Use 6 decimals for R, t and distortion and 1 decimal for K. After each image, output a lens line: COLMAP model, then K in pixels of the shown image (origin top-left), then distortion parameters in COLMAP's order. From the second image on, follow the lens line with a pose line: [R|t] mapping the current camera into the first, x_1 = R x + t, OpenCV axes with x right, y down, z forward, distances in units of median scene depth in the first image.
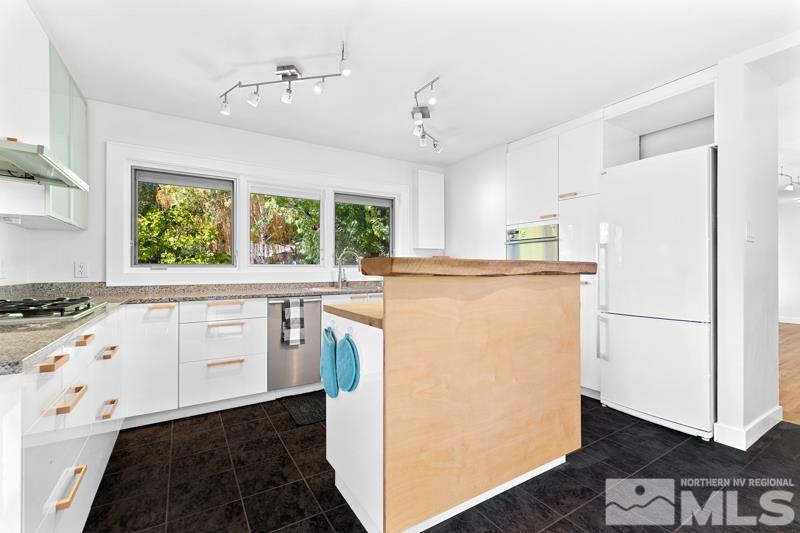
lens RADIAL K [[349.1, 0, 397.6], [0, 349.1, 267.0], [0, 0, 1]] dist [0.003317, -0.000737]
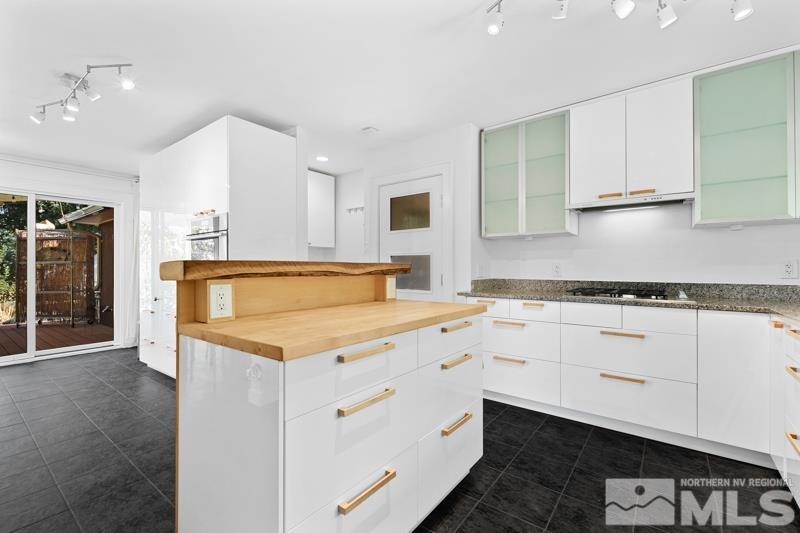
lens RADIAL K [[349.1, 0, 400.7], [0, 349.1, 266.8], [0, 0, 1]] dist [0.003317, -0.000737]
pose [[-0.934964, -0.000165, -0.354743, 0.383125], [0.003730, 0.999940, -0.010298, 0.006766], [0.354724, -0.010951, -0.934907, 1.867844]]
